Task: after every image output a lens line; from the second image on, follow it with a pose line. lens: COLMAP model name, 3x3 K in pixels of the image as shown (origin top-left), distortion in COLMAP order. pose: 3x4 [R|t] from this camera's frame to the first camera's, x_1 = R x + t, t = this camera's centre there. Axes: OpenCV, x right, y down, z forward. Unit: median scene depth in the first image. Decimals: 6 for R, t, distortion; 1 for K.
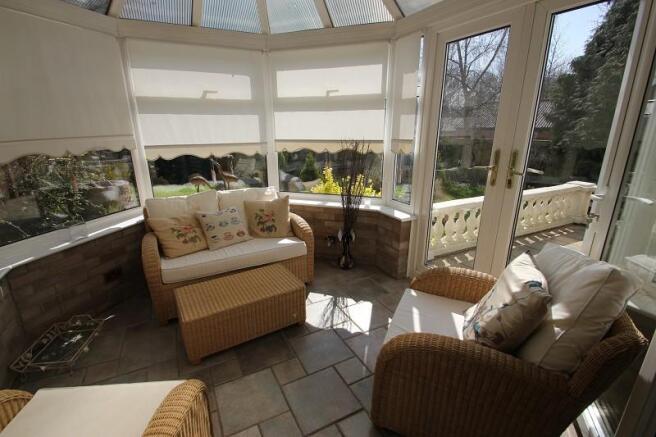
lens RADIAL K [[307.6, 0, 326.4], [0, 307.6, 218.8], [0, 0, 1]] dist [0.005246, -0.009836]
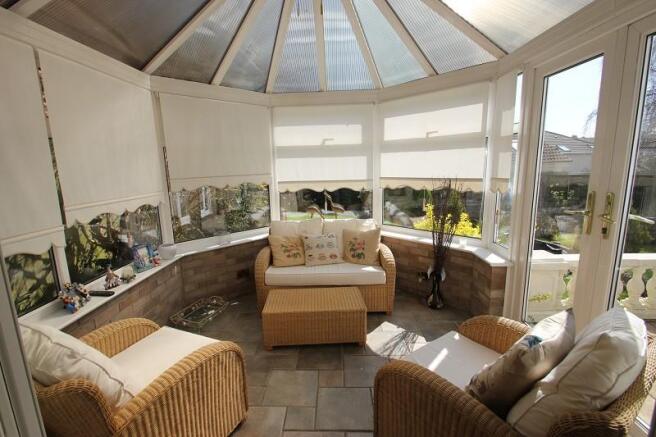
lens RADIAL K [[307.6, 0, 323.2], [0, 307.6, 218.3], [0, 0, 1]] dist [0.005246, -0.009836]
pose [[0.871798, 0.069552, -0.484903, 0.246412], [-0.124340, 0.988870, -0.081710, 0.005850], [0.473823, 0.131528, 0.870742, -0.052570]]
